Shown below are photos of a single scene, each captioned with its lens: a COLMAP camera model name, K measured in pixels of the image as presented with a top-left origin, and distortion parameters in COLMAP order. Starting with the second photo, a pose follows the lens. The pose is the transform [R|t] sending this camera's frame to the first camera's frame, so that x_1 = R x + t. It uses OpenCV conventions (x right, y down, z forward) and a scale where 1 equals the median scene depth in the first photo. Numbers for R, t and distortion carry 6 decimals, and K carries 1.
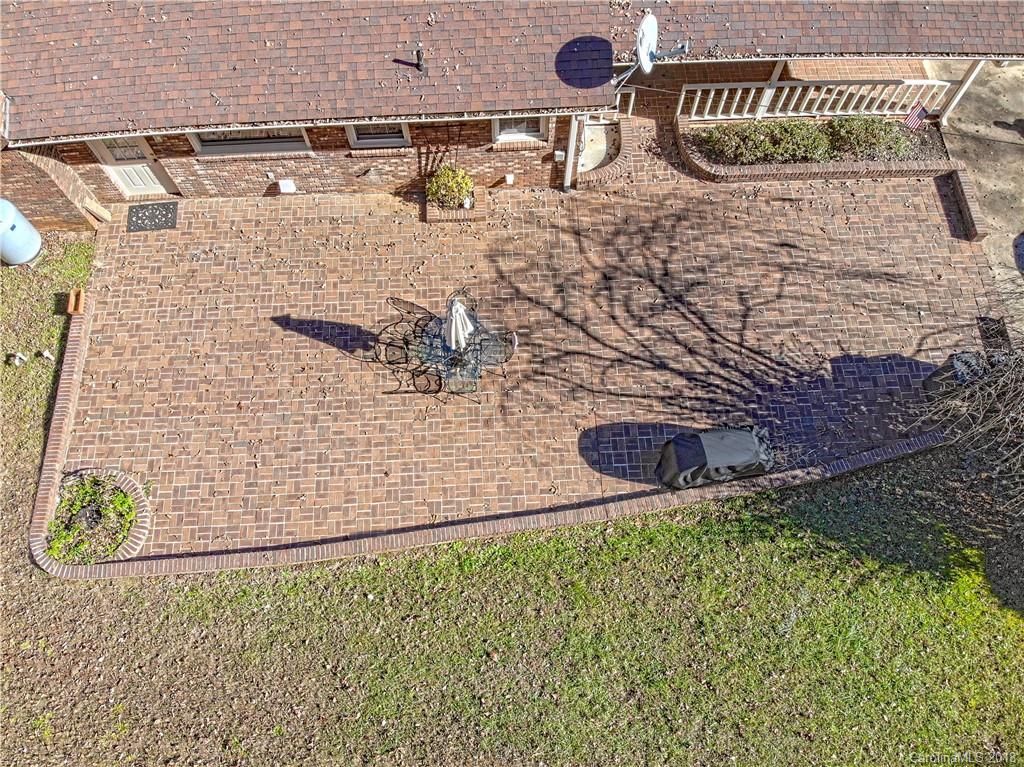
lens RADIAL K [[752.1, 0, 487.9], [0, 752.1, 380.2], [0, 0, 1]] dist [0.107660, -0.225718]
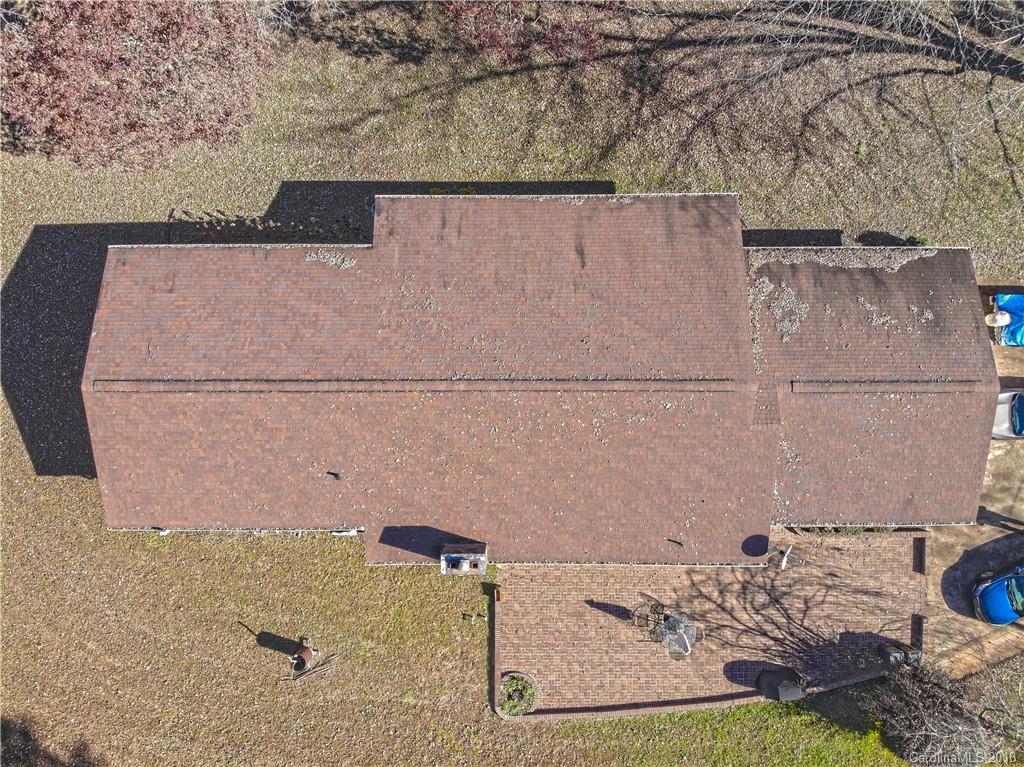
lens RADIAL K [[752.1, 0, 487.9], [0, 752.1, 380.2], [0, 0, 1]] dist [0.107660, -0.225718]
pose [[0.999206, 0.039841, 0.000164, -0.596190], [-0.037026, 0.927052, 0.373099, -1.482661], [0.014713, -0.372809, 0.927791, -0.782618]]
